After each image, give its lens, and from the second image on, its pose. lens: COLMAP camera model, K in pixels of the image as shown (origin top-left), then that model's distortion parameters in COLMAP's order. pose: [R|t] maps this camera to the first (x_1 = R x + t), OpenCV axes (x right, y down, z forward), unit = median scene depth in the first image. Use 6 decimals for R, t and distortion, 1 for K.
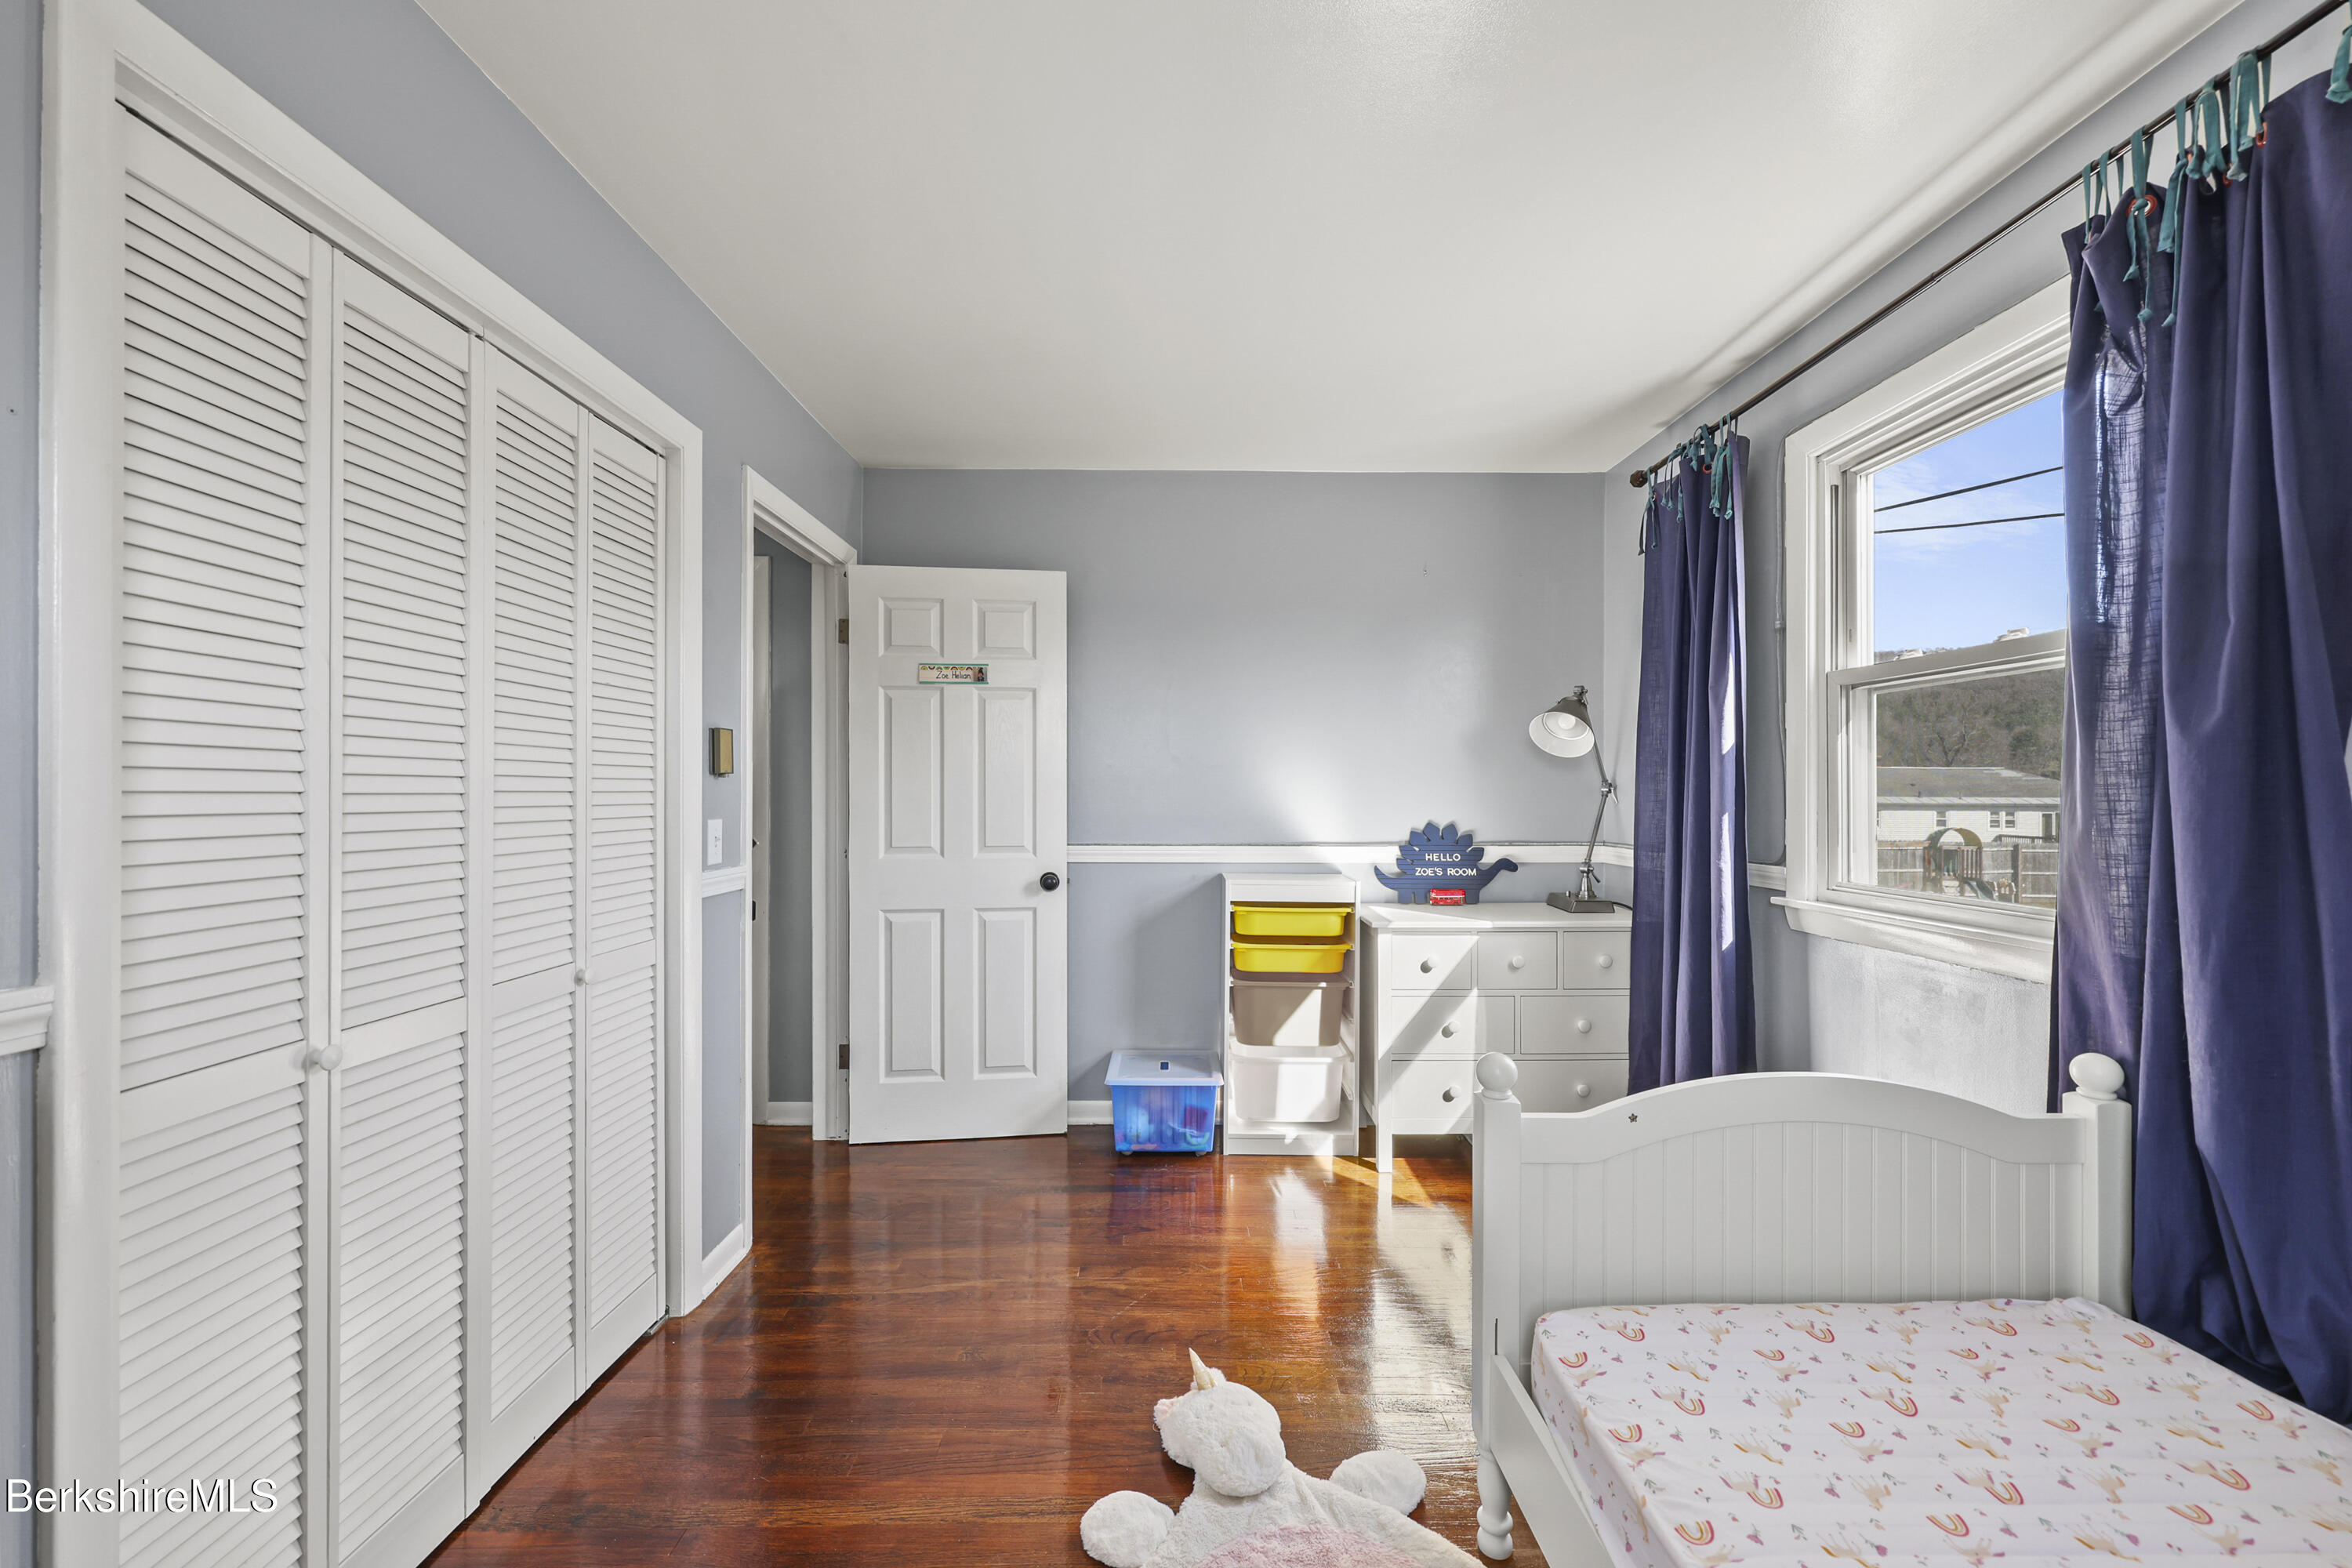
lens RADIAL K [[944.6, 0, 1180.5], [0, 944.6, 779.9], [0, 0, 1]] dist [0.000677, -0.000106]
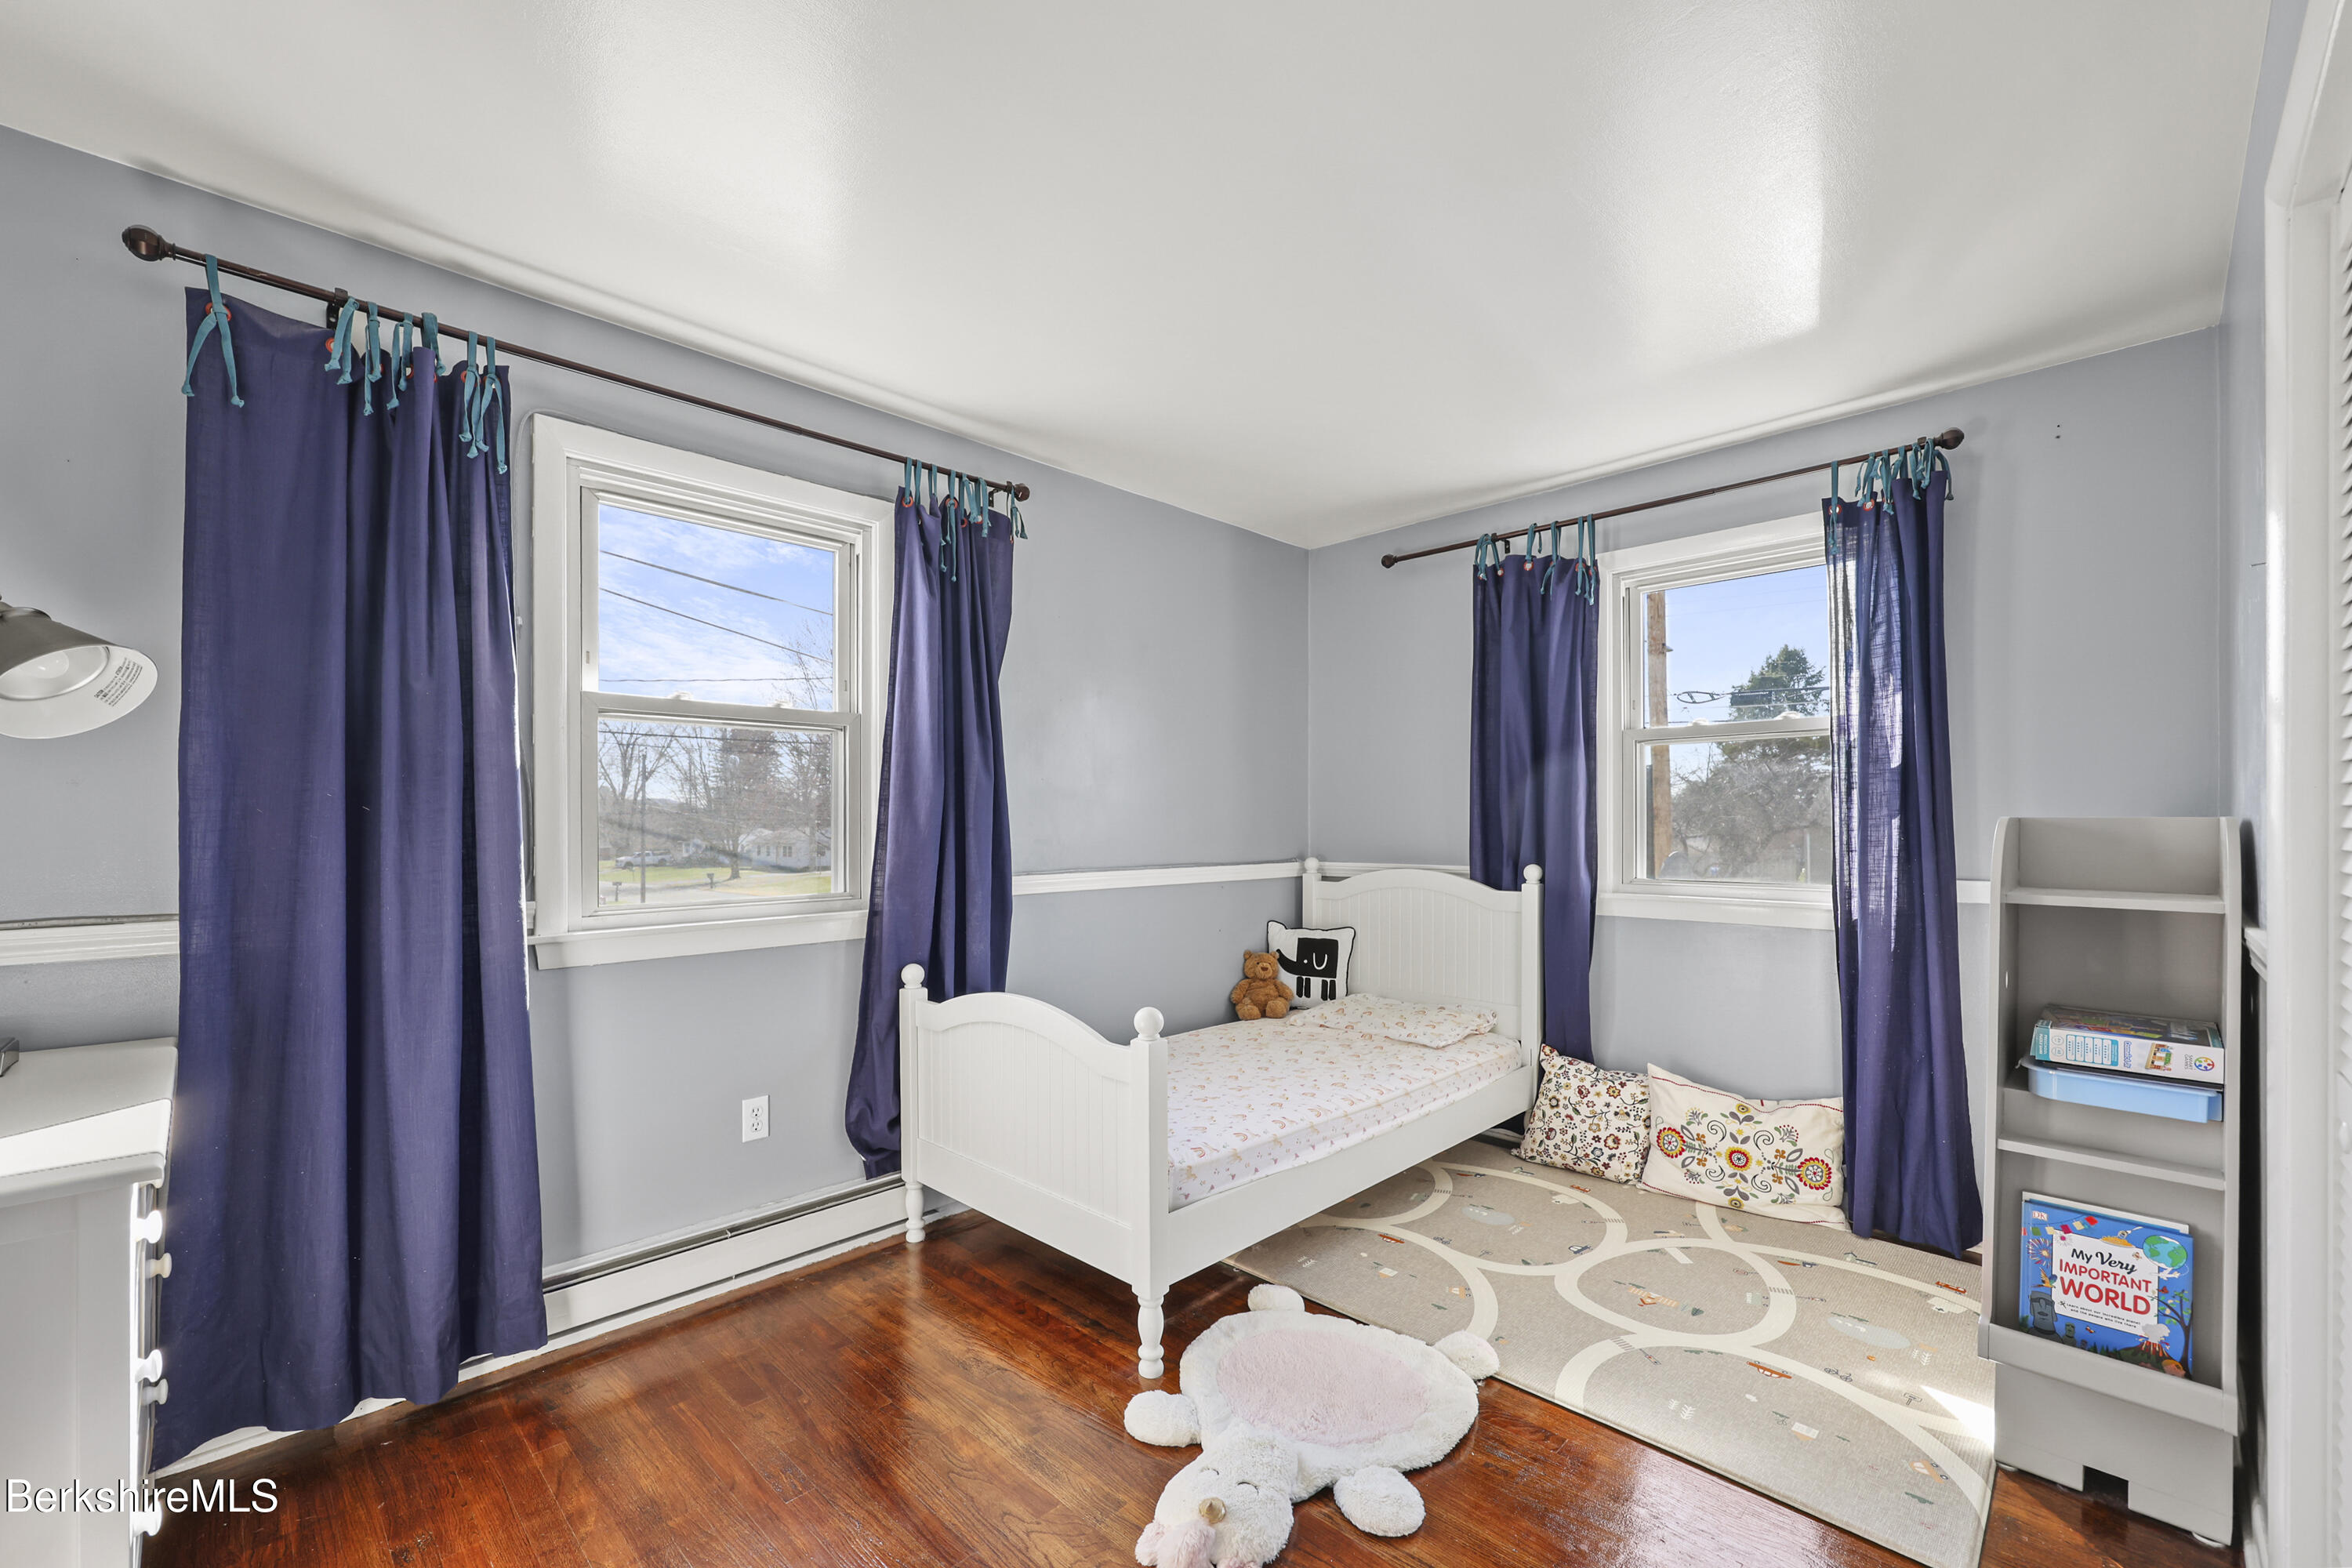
lens RADIAL K [[953.0, 0, 1180.6], [0, 953.0, 808.1], [0, 0, 1]] dist [-0.000516, 0.000069]
pose [[-0.706819, 0.007636, 0.707353, -0.357754], [-0.002444, 0.999909, -0.013236, 0.014349], [-0.707390, -0.011084, -0.706736, 1.051117]]
